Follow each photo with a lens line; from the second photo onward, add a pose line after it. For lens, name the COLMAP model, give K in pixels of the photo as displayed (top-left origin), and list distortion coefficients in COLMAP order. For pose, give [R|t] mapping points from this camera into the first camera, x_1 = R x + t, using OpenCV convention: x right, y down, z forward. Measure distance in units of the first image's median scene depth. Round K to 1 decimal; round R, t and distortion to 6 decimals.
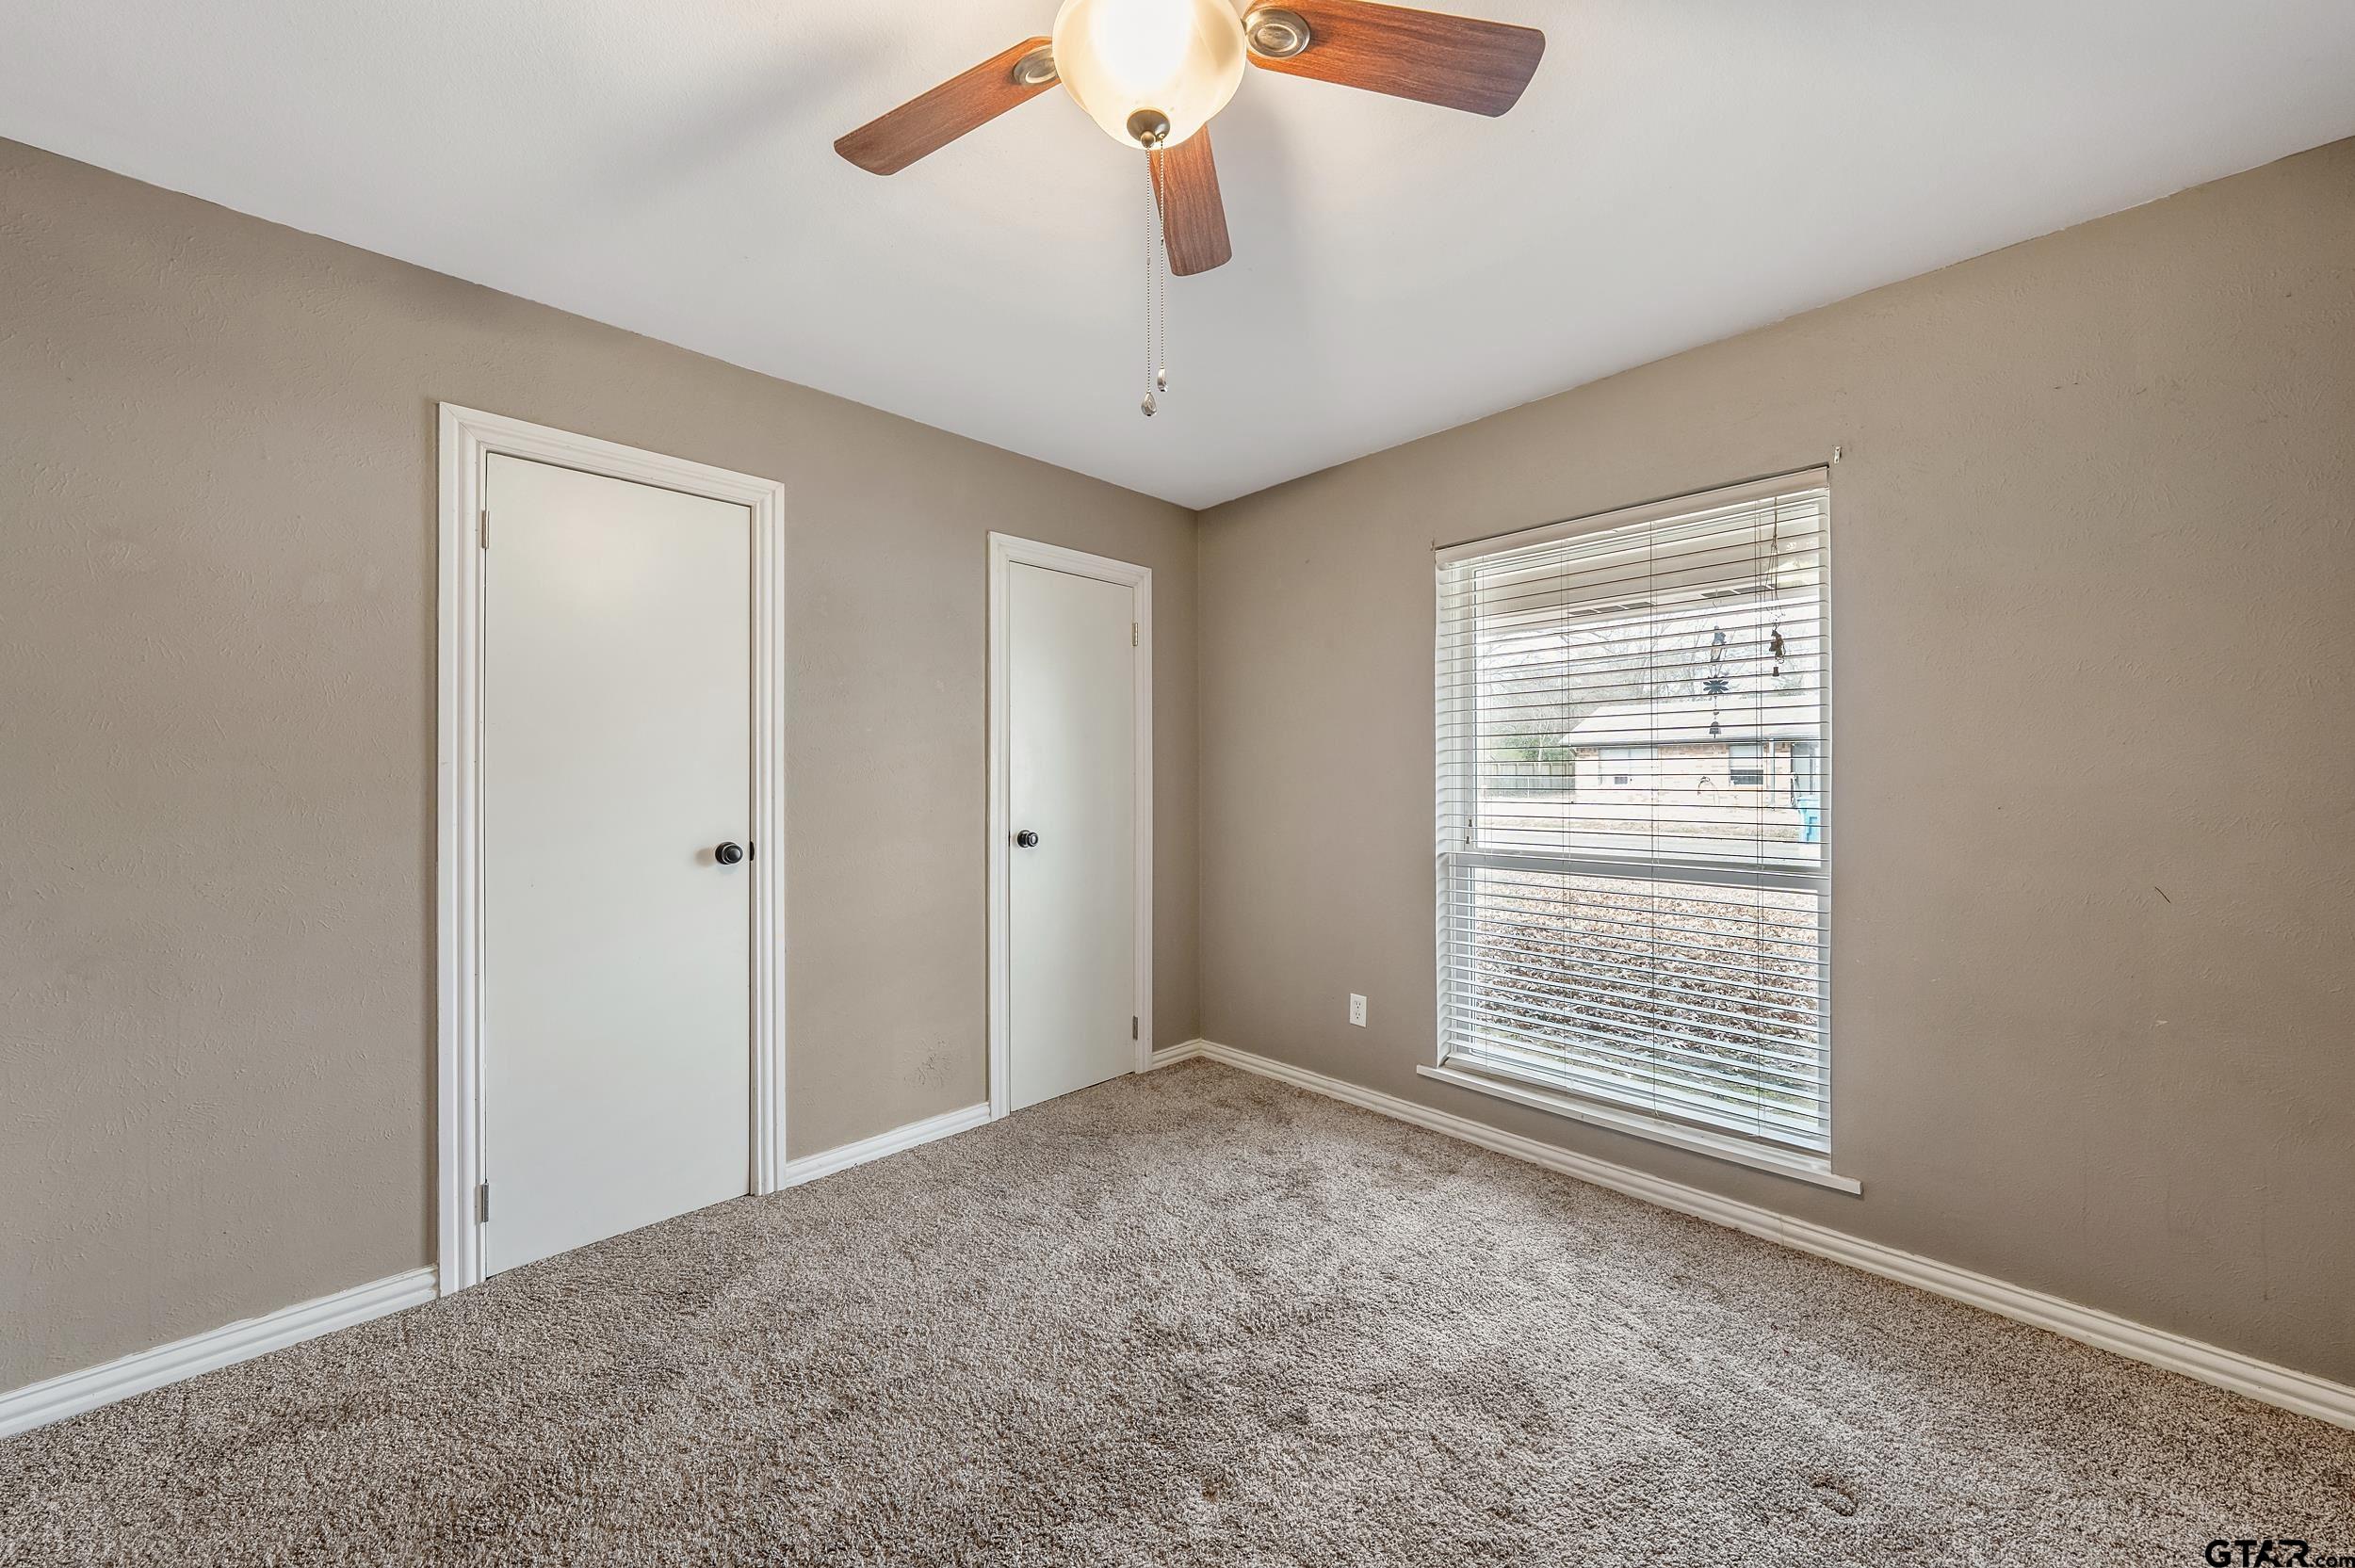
lens RADIAL K [[868.0, 0, 1189.4], [0, 868.0, 775.5], [0, 0, 1]] dist [-0.001944, 0.000164]
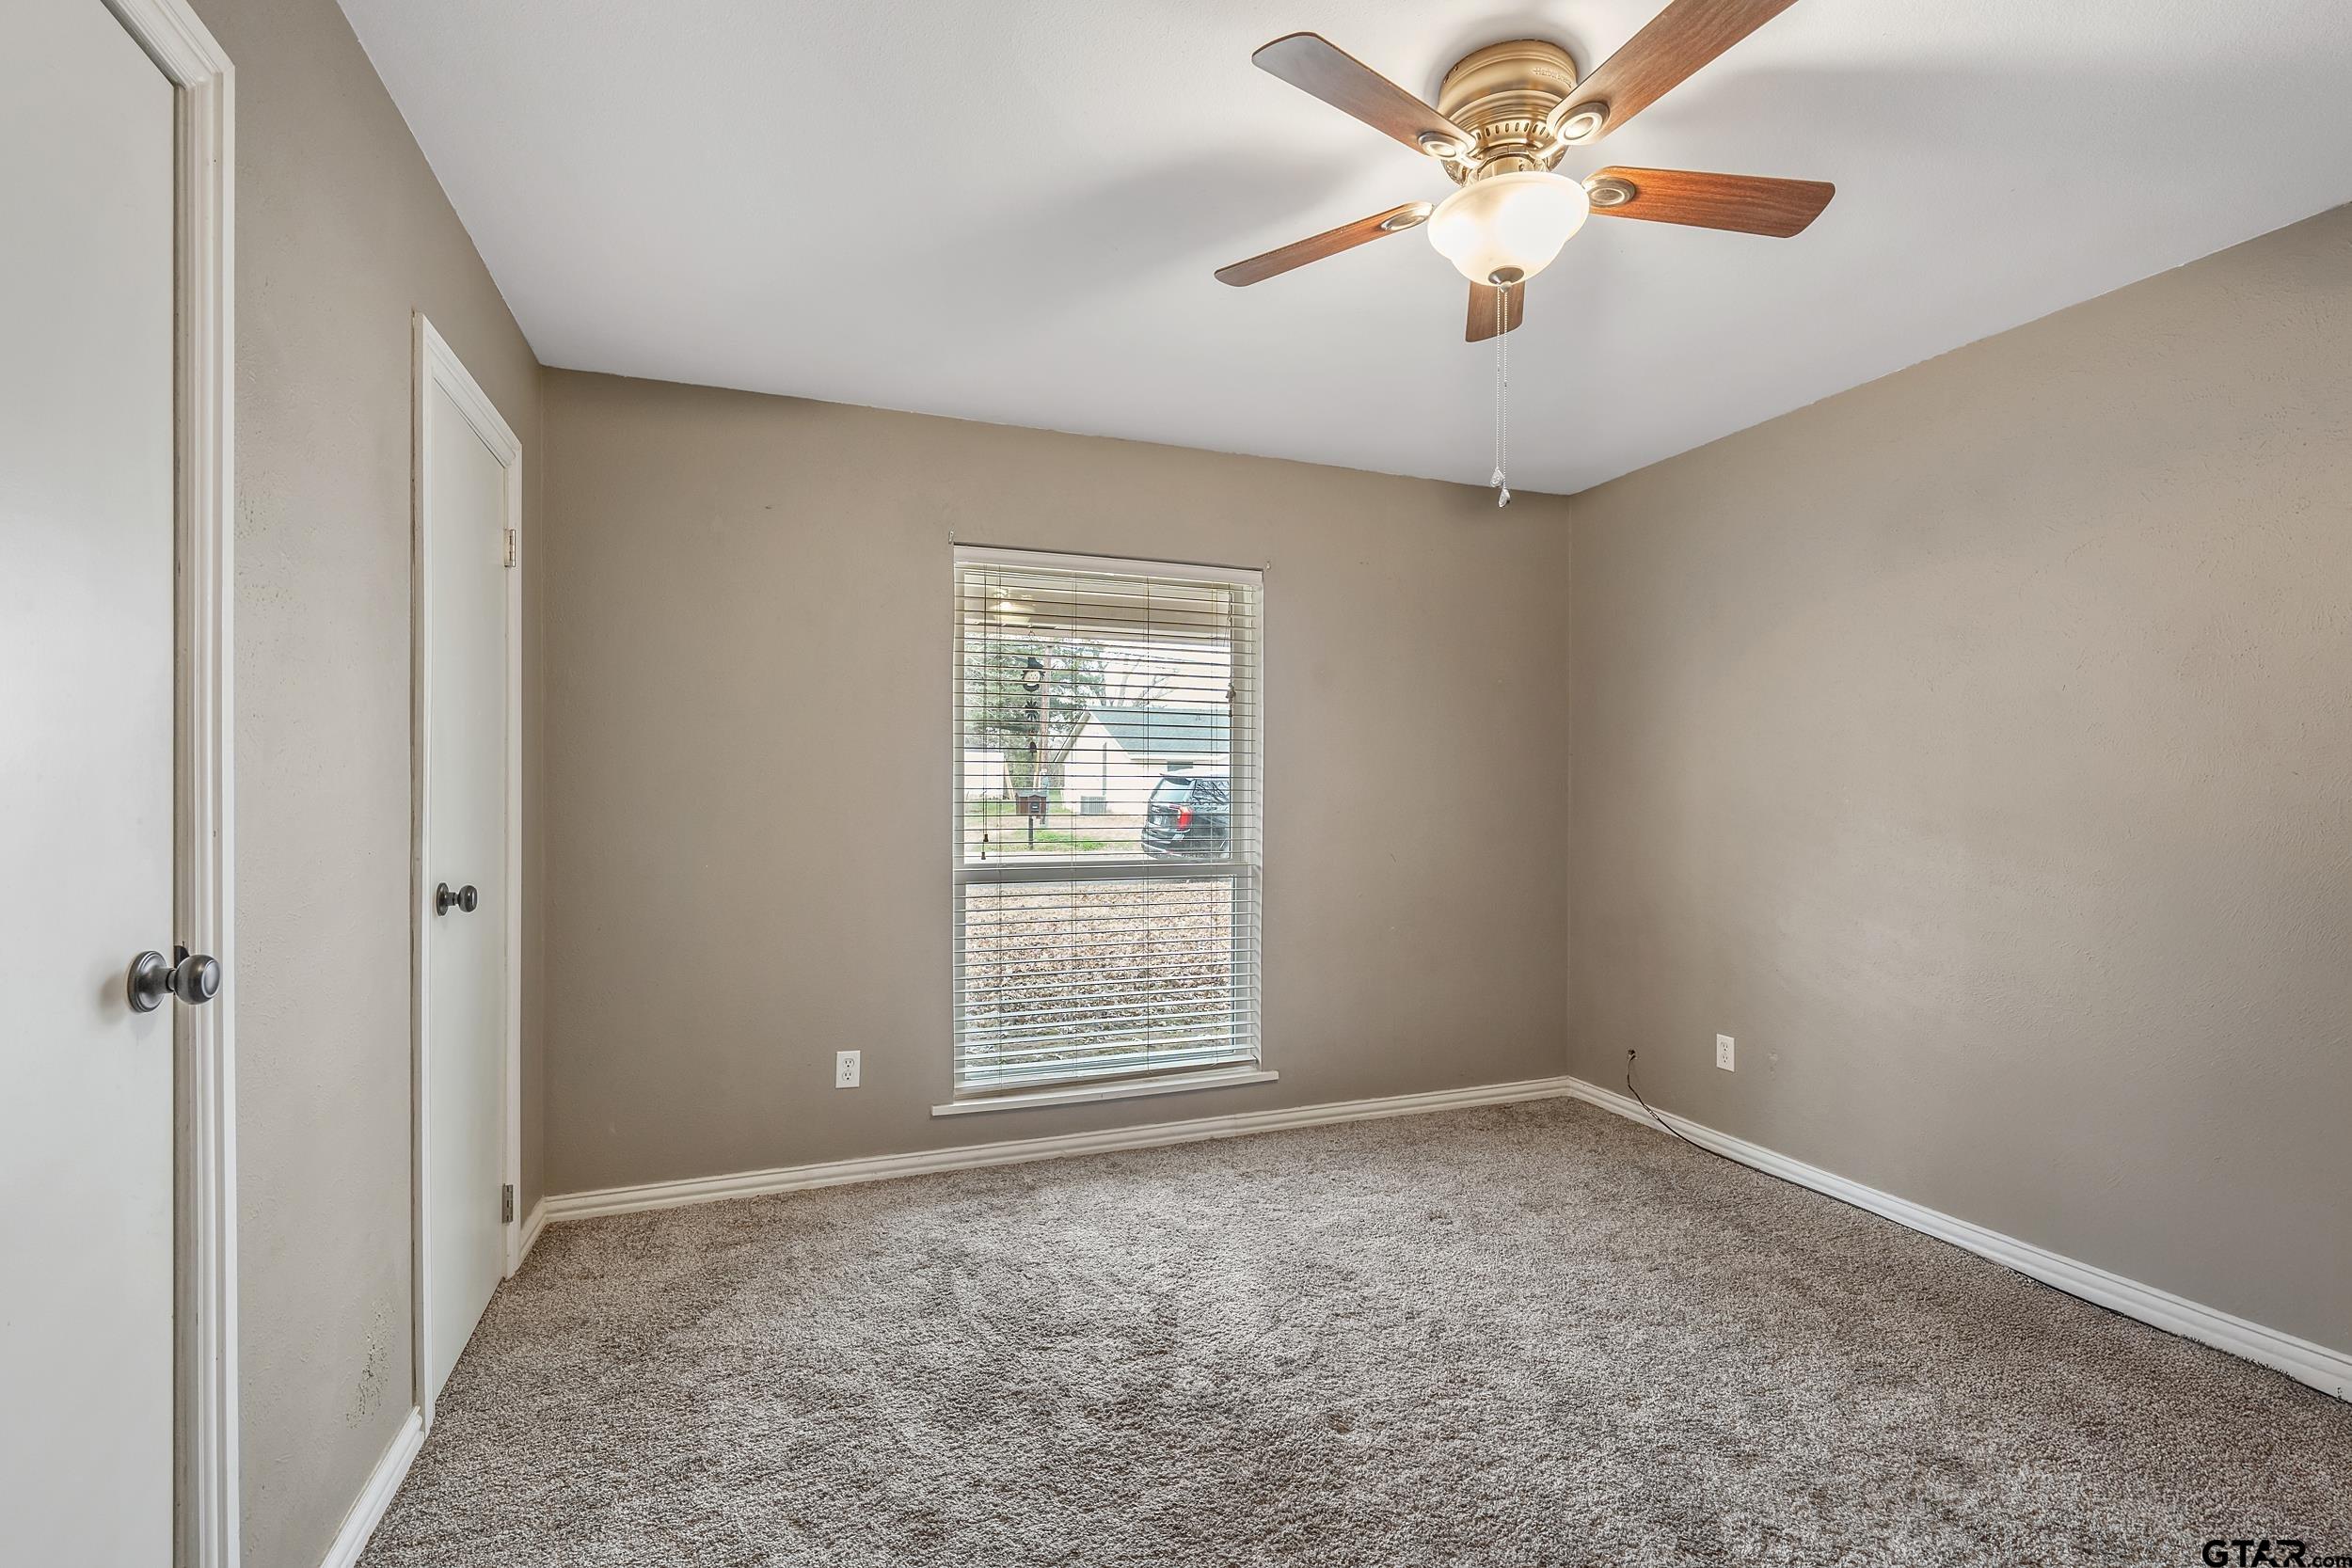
lens RADIAL K [[1055.6, 0, 1188.5], [0, 1055.6, 795.7], [0, 0, 1]] dist [0.005098, 0.000066]
pose [[0.382343, 0.000361, 0.924020, -0.780860], [-0.004952, 0.999986, 0.001658, 0.005935], [-0.924007, -0.005210, 0.382340, 0.395705]]
